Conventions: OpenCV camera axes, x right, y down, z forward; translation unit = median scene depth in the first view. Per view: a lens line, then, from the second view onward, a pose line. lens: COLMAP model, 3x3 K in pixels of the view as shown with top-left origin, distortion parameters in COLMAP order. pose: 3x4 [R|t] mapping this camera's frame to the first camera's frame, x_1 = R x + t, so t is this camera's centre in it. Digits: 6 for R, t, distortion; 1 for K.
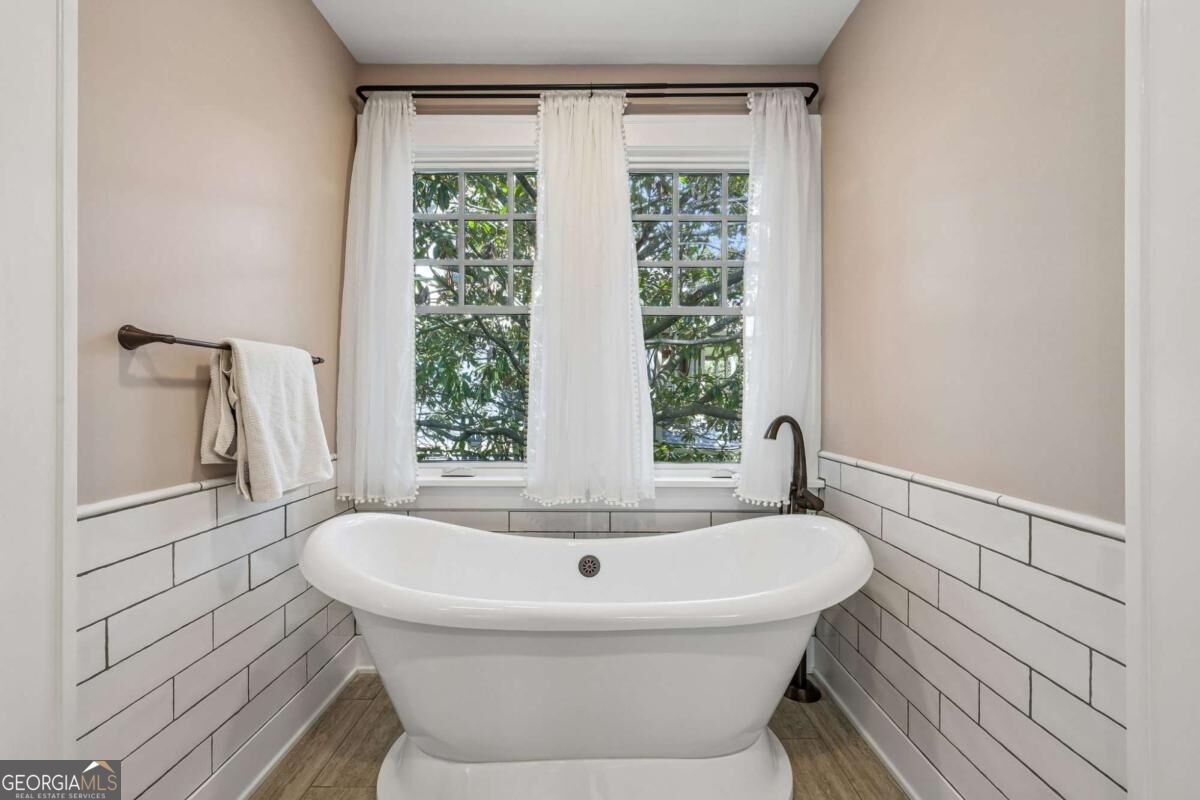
lens RADIAL K [[499.5, 0, 610.9], [0, 499.5, 399.6], [0, 0, 1]] dist [0.001276, -0.000156]
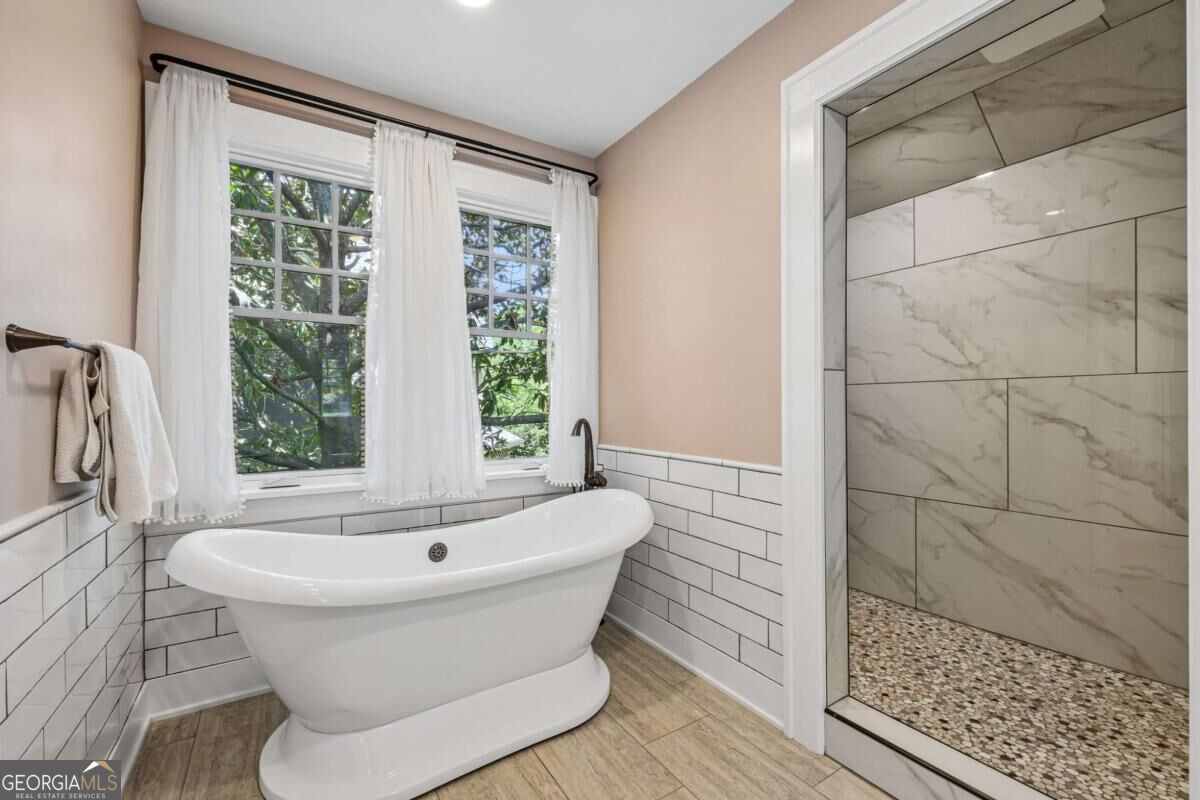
lens RADIAL K [[499.5, 0, 595.8], [0, 499.5, 406.8], [0, 0, 1]] dist [0.001276, -0.000156]
pose [[0.849037, -0.004111, 0.528317, -0.319079], [0.003514, 0.999992, 0.002134, -0.002376], [-0.528322, 0.000045, 0.849044, -0.157776]]
